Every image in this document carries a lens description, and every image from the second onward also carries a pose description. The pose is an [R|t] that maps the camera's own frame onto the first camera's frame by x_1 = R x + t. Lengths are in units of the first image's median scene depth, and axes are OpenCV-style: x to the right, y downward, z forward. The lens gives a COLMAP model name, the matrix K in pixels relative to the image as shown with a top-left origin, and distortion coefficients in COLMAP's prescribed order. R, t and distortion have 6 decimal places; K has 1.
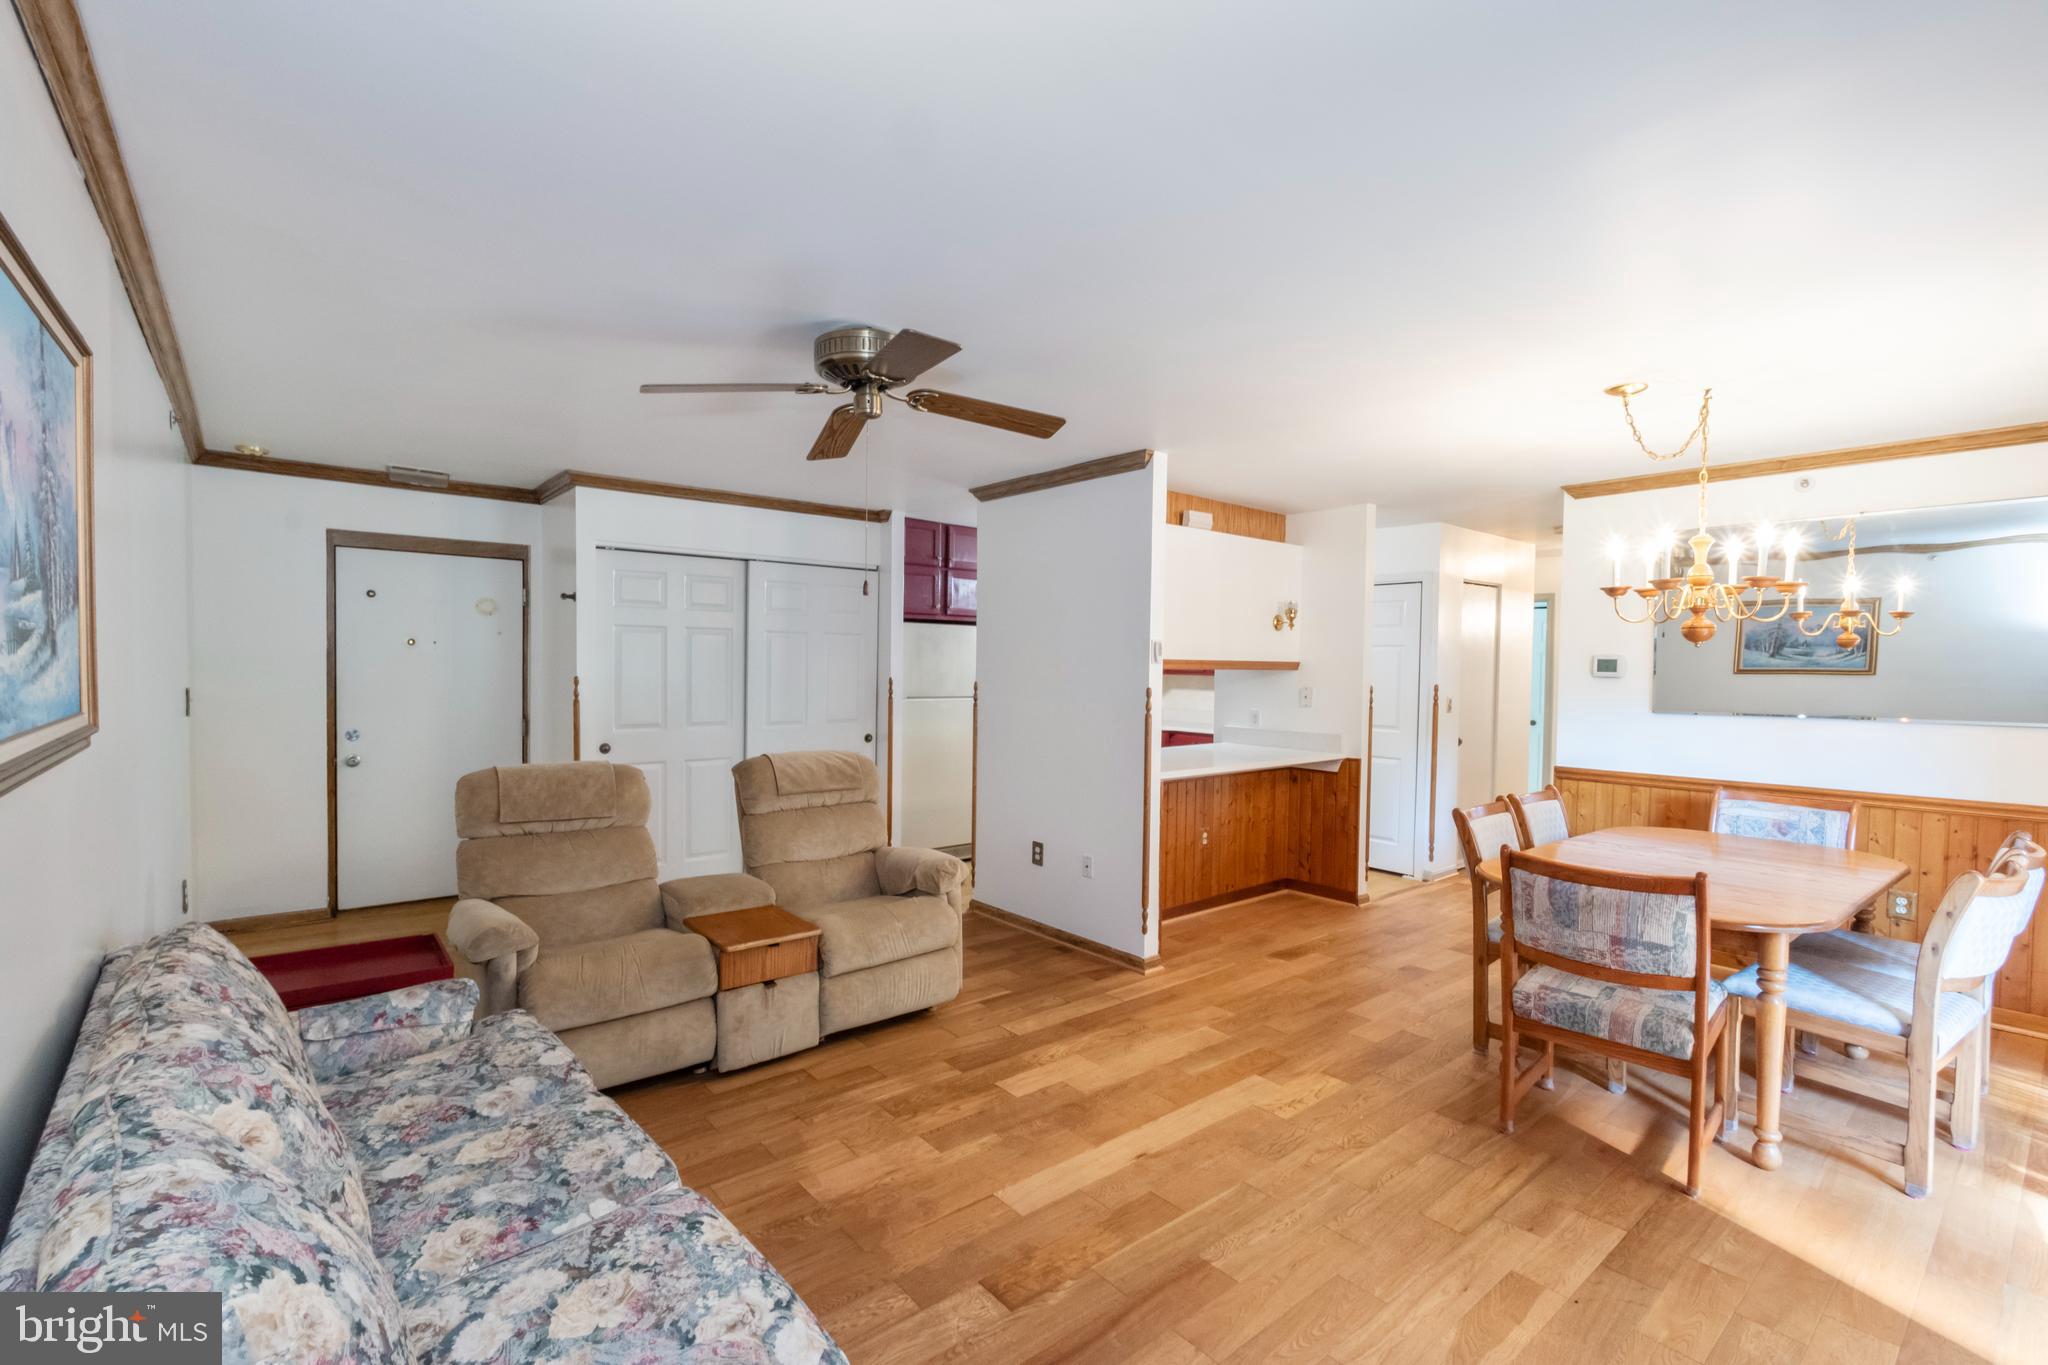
lens RADIAL K [[887.8, 0, 998.8], [0, 887.8, 693.8], [0, 0, 1]] dist [0.003405, -0.000513]
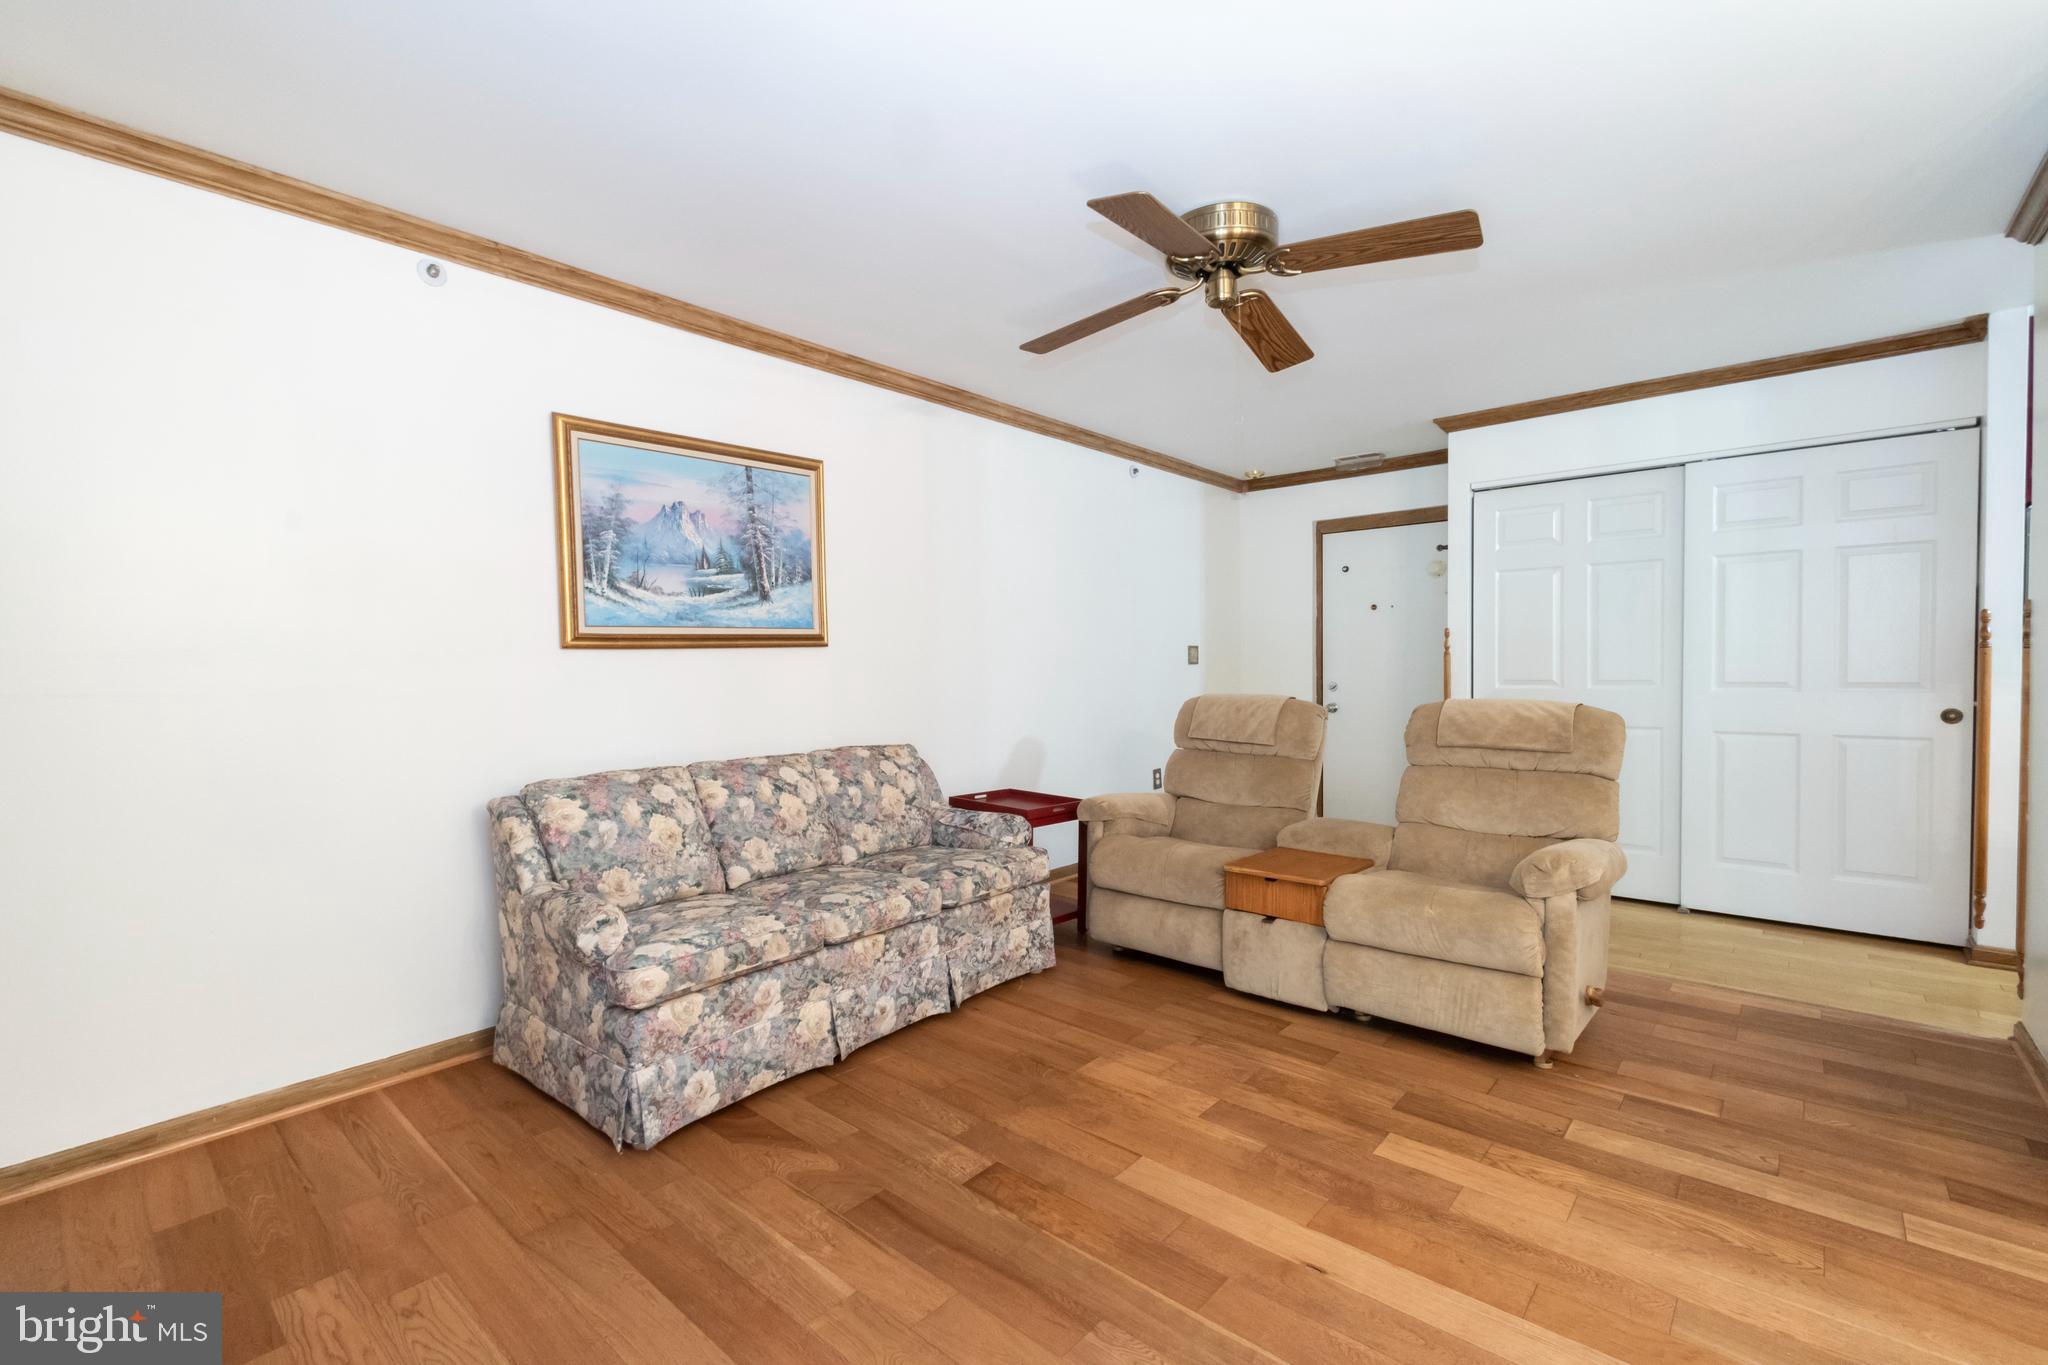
lens RADIAL K [[896.6, 0, 997.5], [0, 896.6, 689.6], [0, 0, 1]] dist [0.006335, 0.000096]
pose [[0.158935, 0.011767, -0.987219, 0.514527], [-0.018309, 0.999792, 0.008969, 0.058367], [0.987119, 0.016649, 0.159117, 0.433052]]
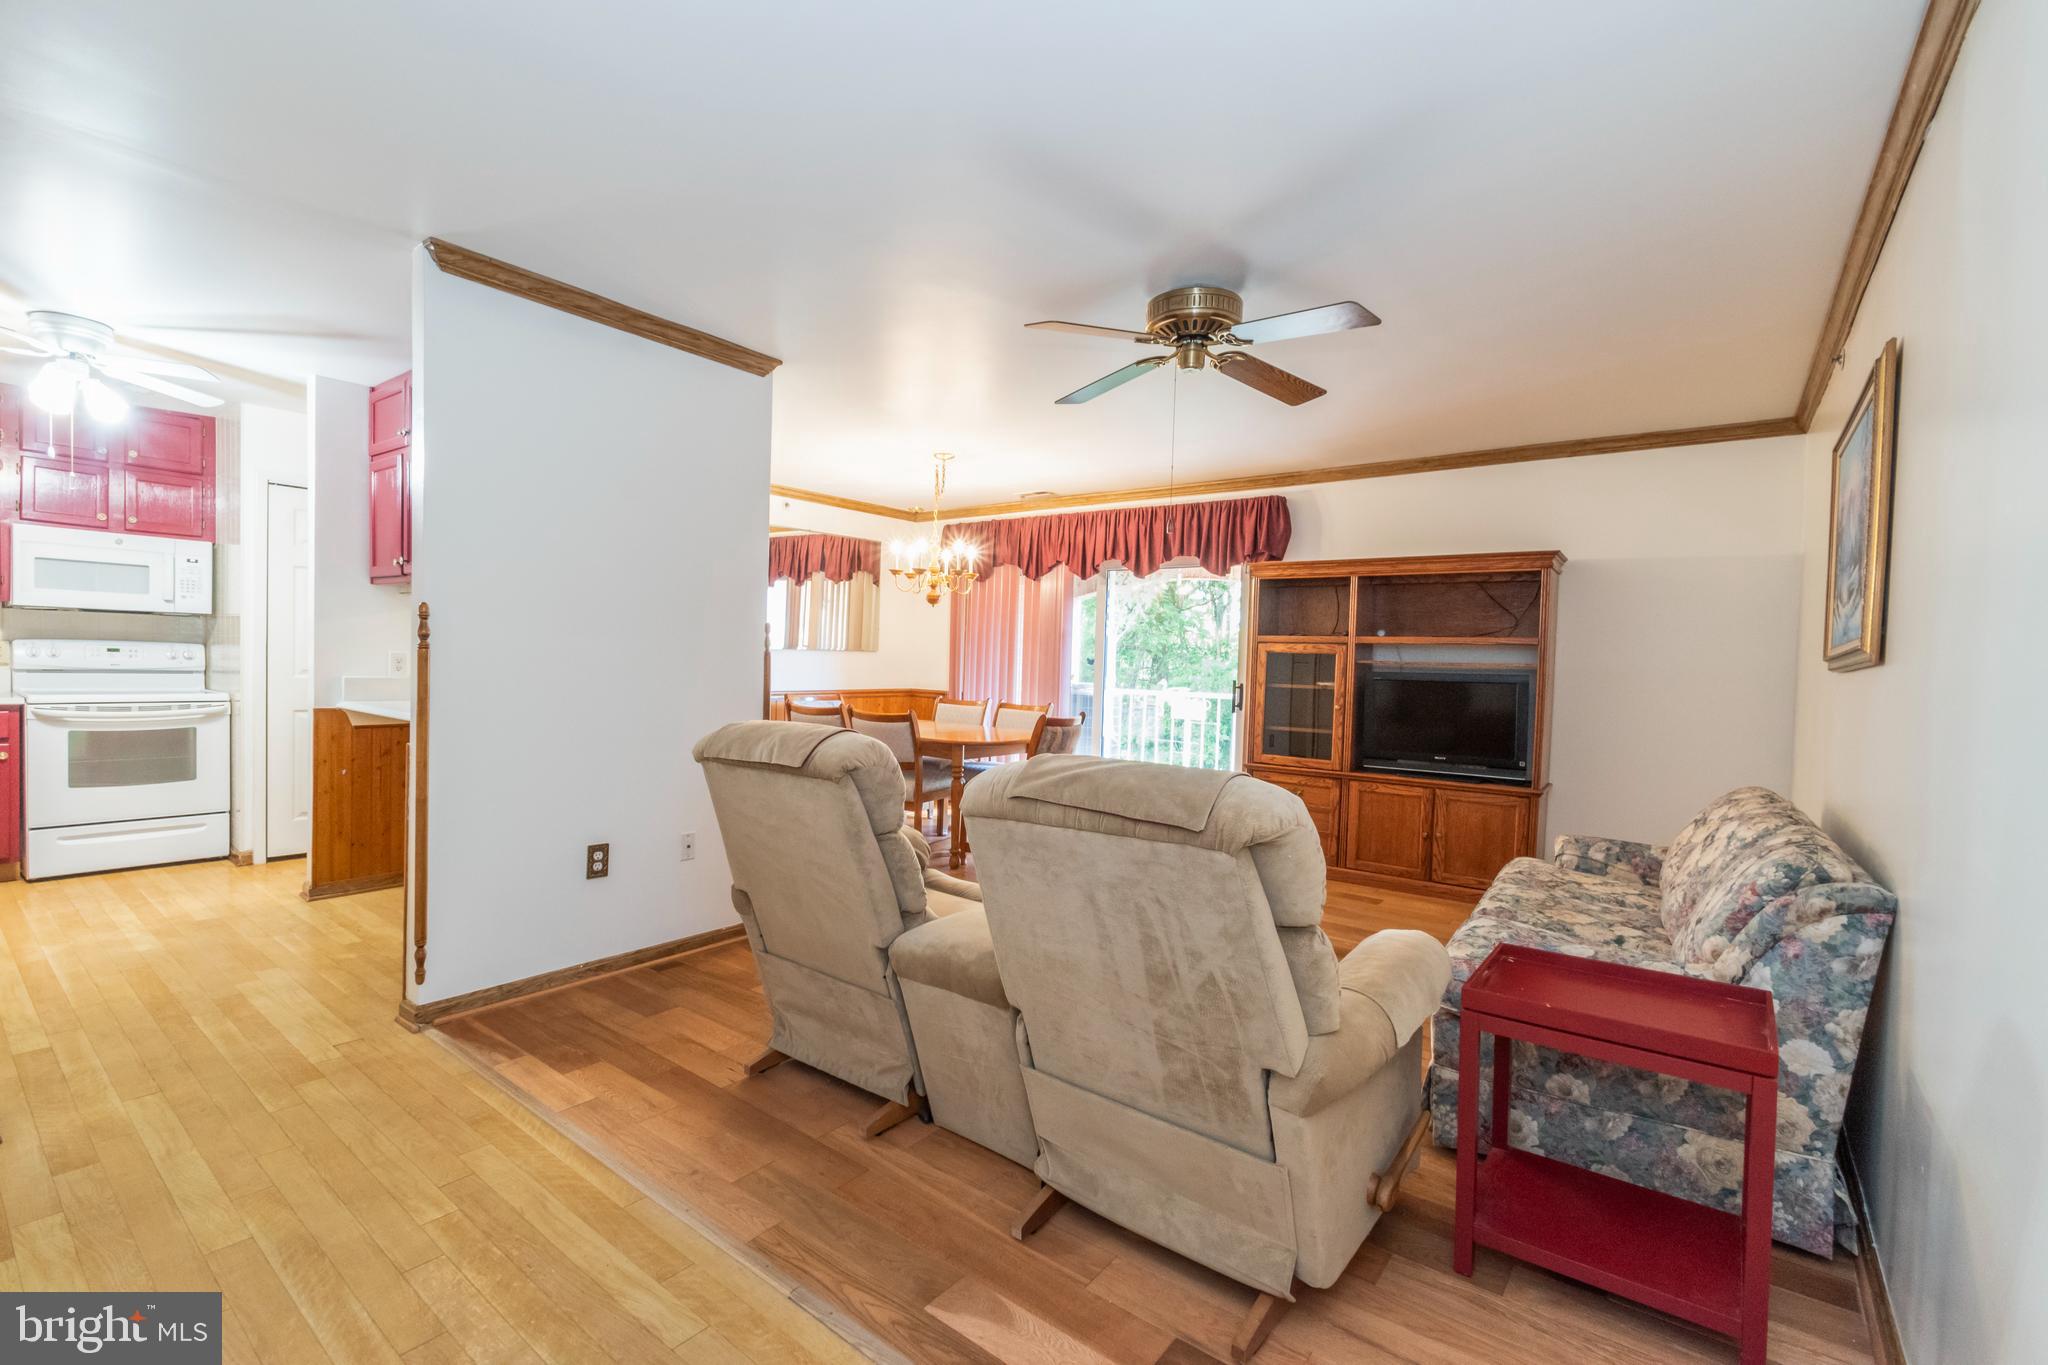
lens RADIAL K [[906.4, 0, 975.4], [0, 906.4, 689.2], [0, 0, 1]] dist [0.002536, -0.000038]
pose [[-0.205508, -0.052100, 0.977268, -0.831425], [-0.000026, 0.998582, 0.053230, 0.012412], [-0.978656, 0.010914, -0.205218, 1.030719]]
